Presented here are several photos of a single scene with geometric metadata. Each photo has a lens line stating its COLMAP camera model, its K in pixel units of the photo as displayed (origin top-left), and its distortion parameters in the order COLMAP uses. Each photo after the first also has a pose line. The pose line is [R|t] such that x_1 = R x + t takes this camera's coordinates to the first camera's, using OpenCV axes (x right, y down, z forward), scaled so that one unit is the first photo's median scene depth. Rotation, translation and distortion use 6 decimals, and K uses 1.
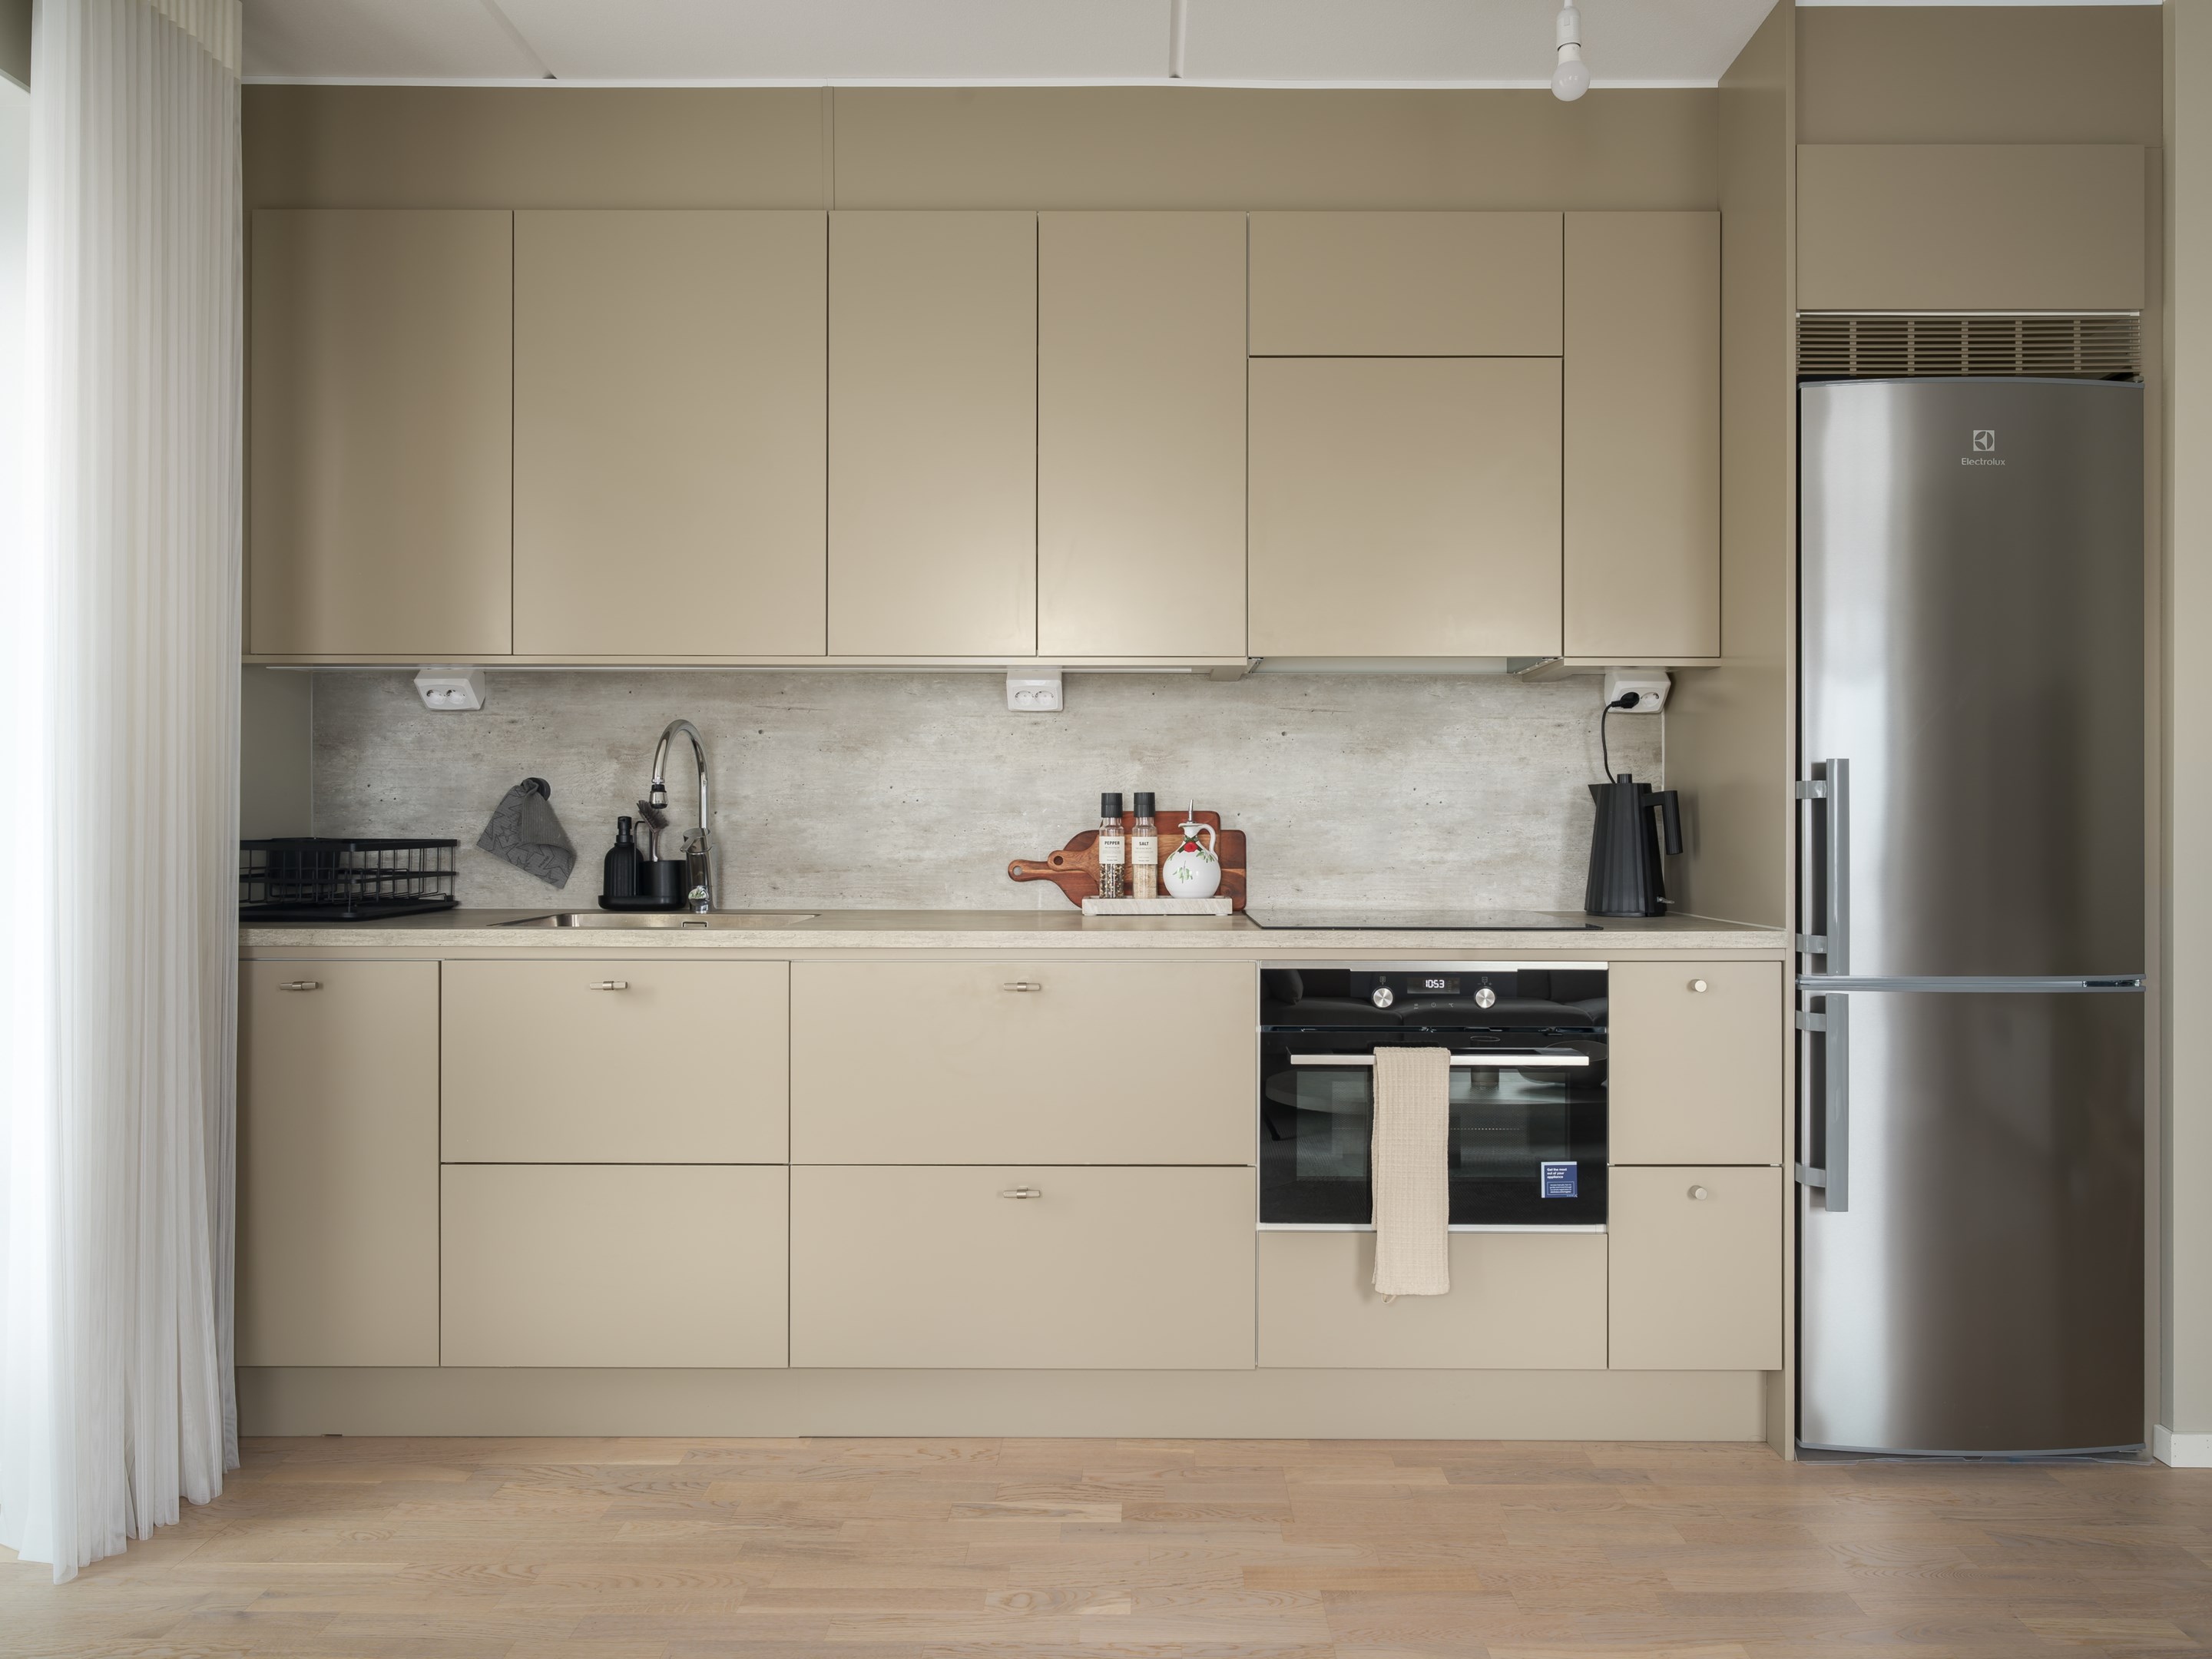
lens RADIAL K [[1461.4, 0, 1147.4], [0, 1461.4, 829.7], [0, 0, 1]] dist [-0.000718, 0.003620]
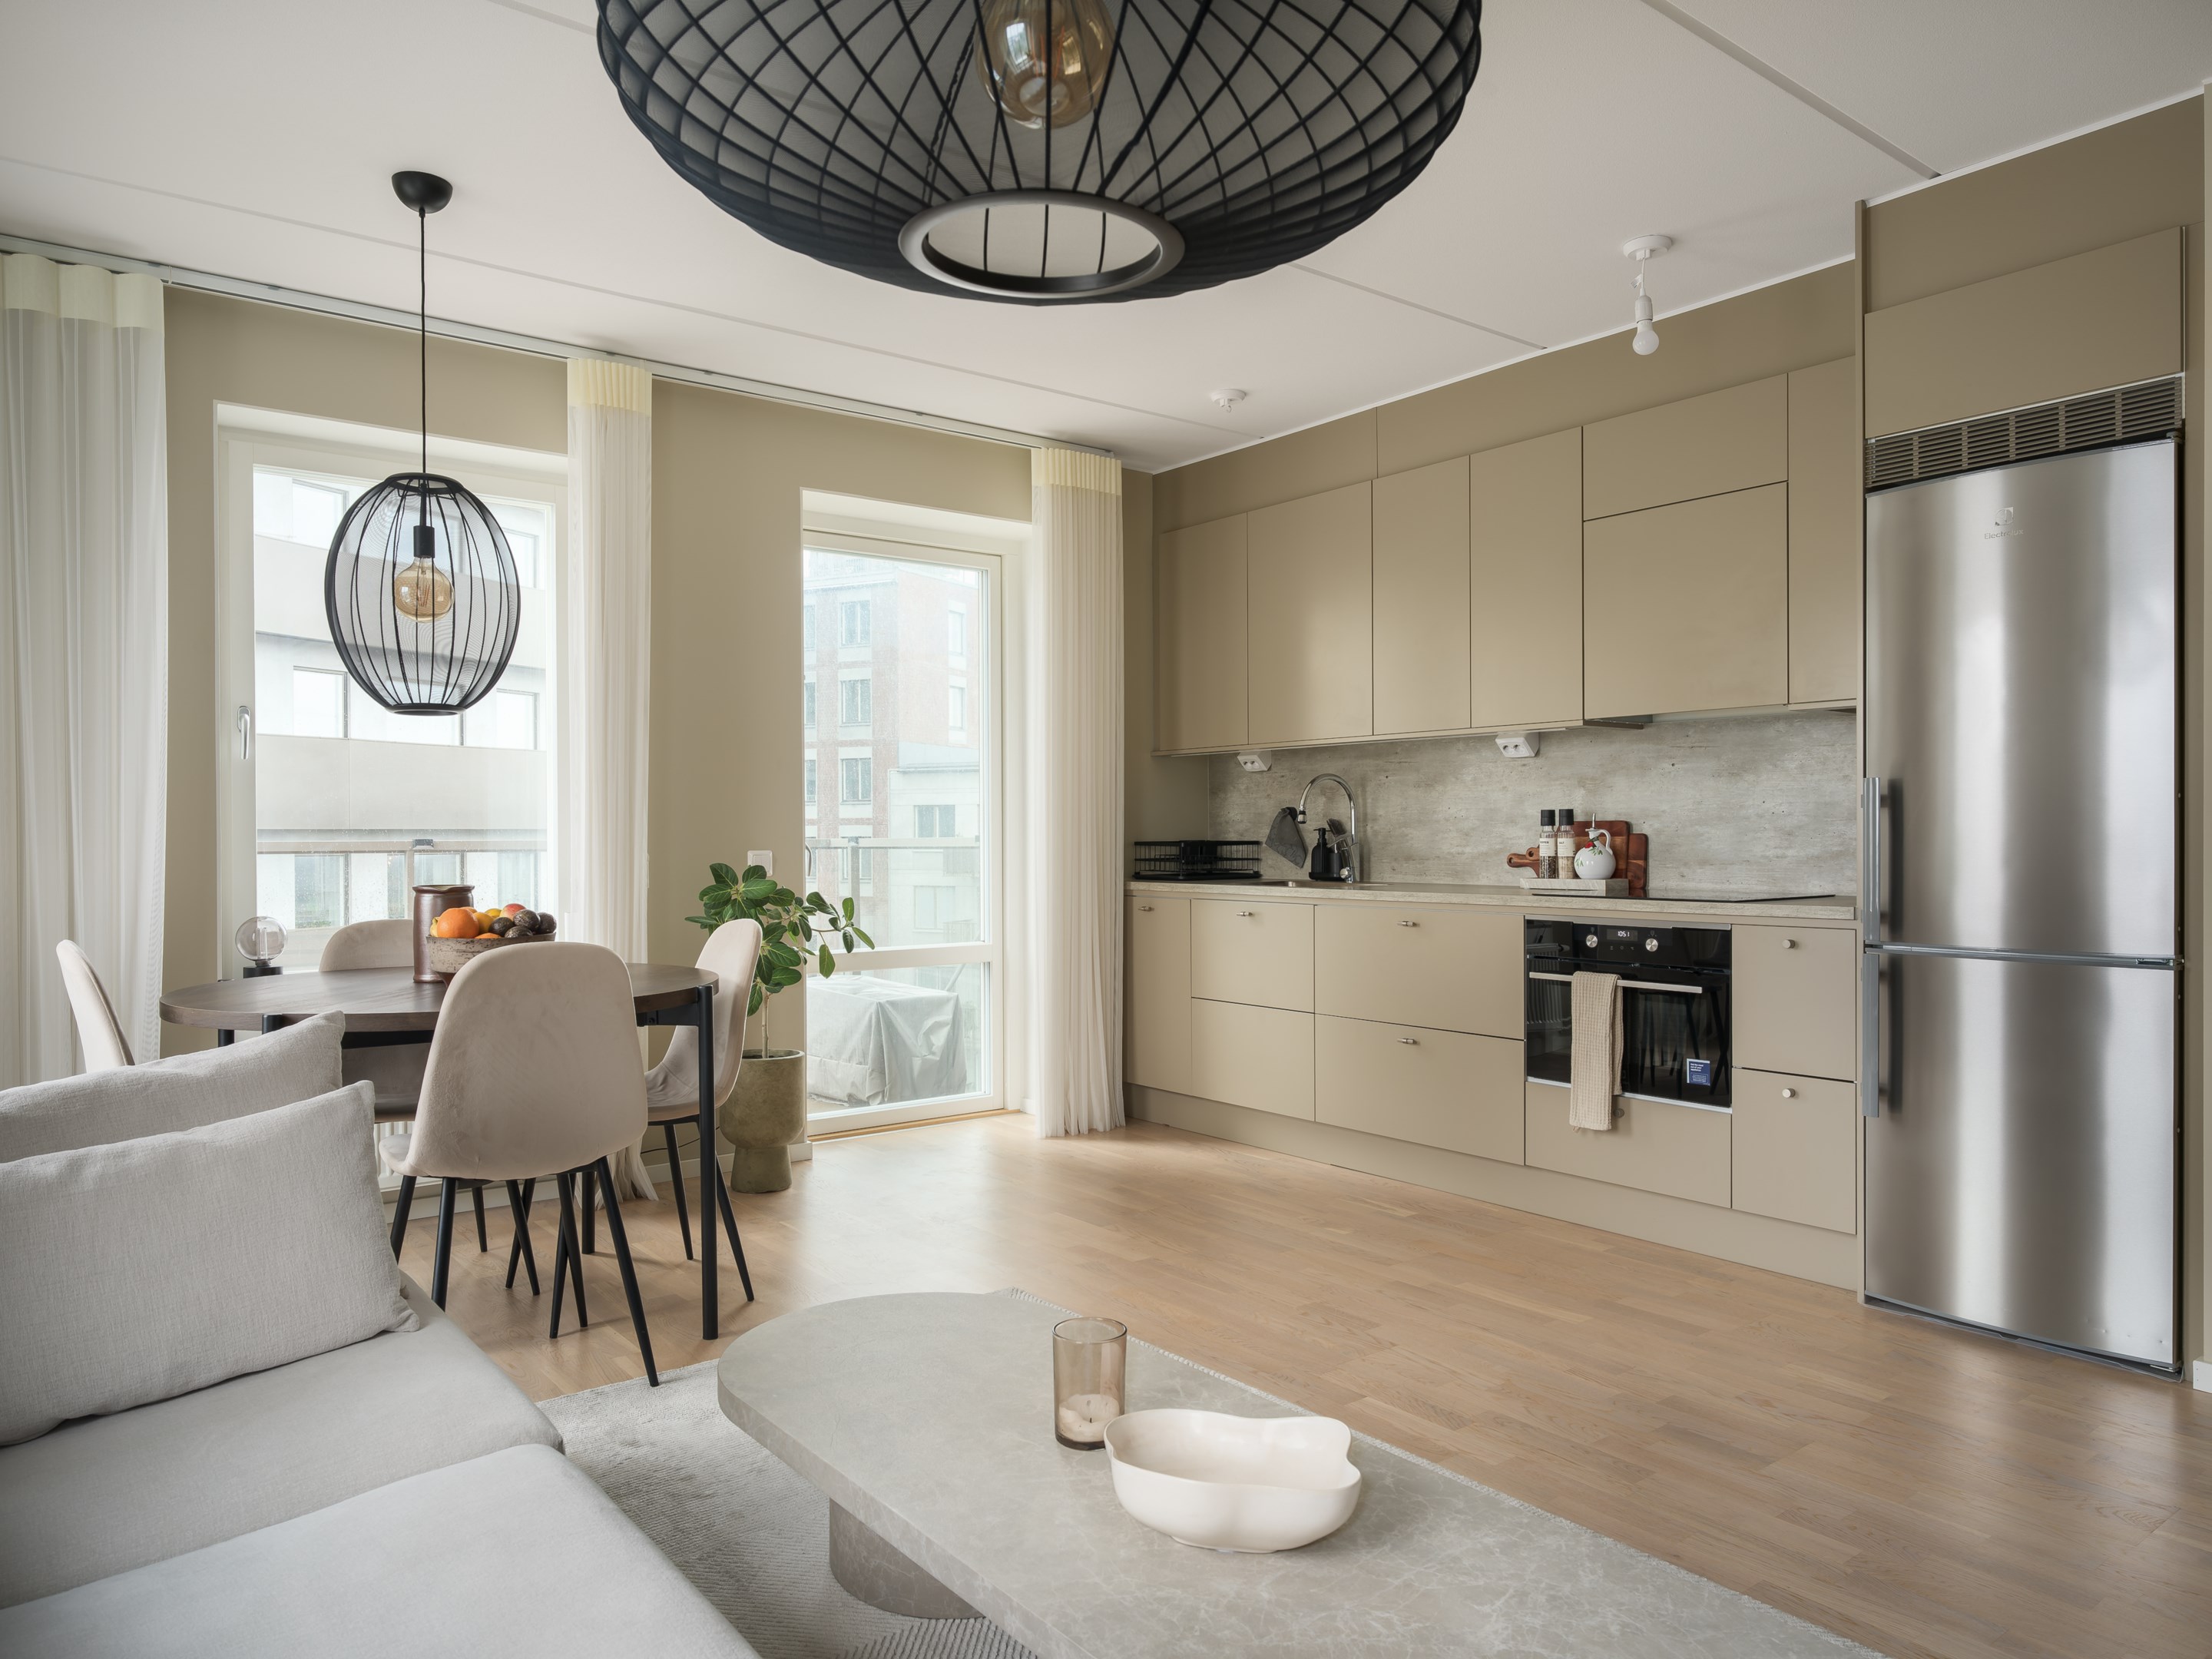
lens RADIAL K [[1448.8, 0, 1097.8], [0, 1448.8, 850.9], [0, 0, 1]] dist [-0.004365, -0.001345]
pose [[0.611863, 0.003698, -0.790955, 0.858501], [0.004460, 0.999957, 0.008126, 0.003374], [0.790951, -0.008500, 0.611821, -0.290509]]
